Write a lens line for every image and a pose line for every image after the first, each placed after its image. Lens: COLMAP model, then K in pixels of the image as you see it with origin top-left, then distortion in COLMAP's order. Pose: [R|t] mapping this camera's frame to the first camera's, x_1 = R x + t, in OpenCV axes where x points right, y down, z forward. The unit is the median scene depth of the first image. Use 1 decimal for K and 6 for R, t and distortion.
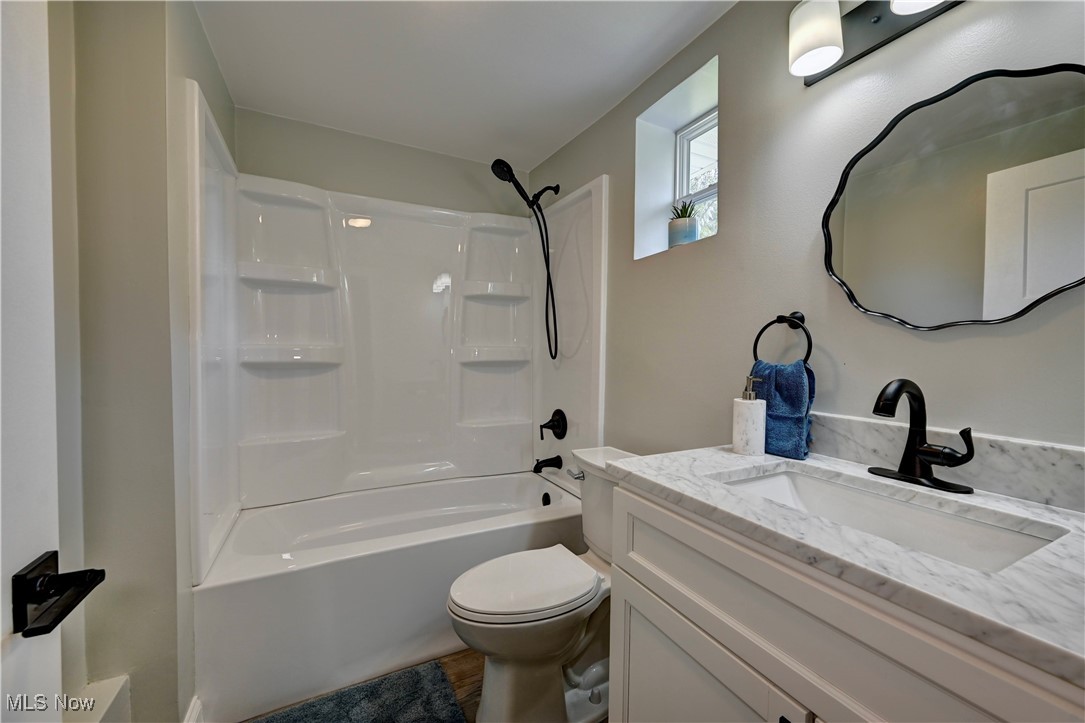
lens RADIAL K [[428.4, 0, 542.5], [0, 428.4, 361.5], [0, 0, 1]] dist [0.000112, -0.000042]
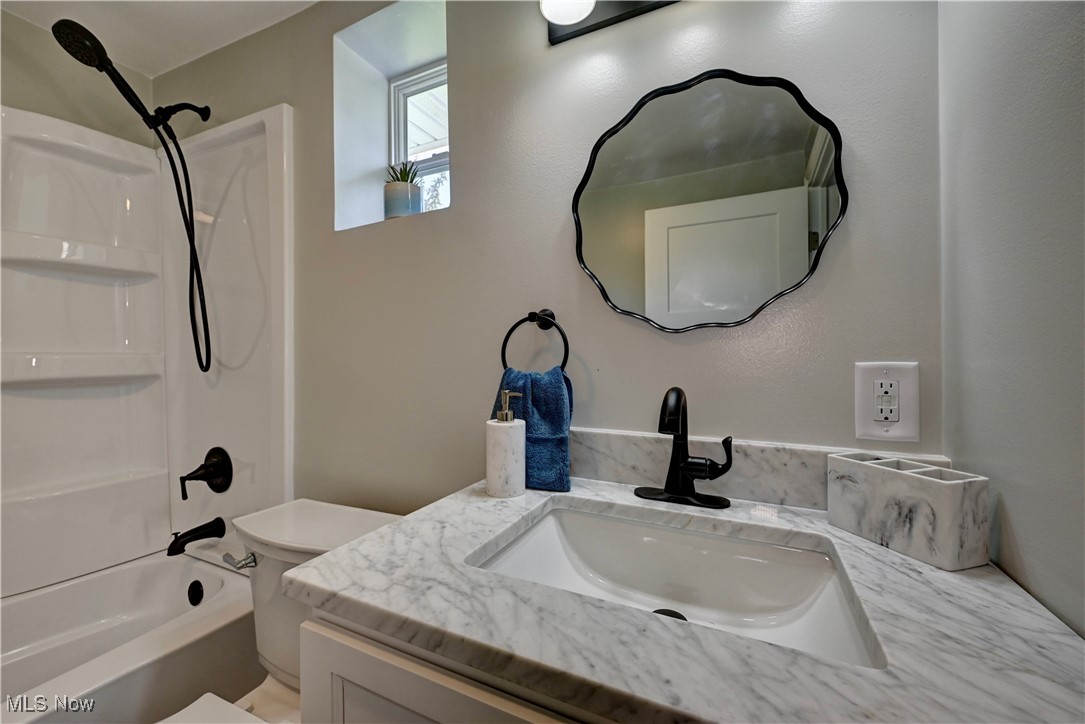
lens RADIAL K [[428.4, 0, 542.5], [0, 428.4, 362.0], [0, 0, 1]] dist [0.000112, -0.000042]
pose [[0.793932, -0.018872, 0.607713, 0.080745], [0.025835, 0.999663, -0.002707, -0.010985], [-0.607457, 0.017850, 0.794152, 0.365325]]
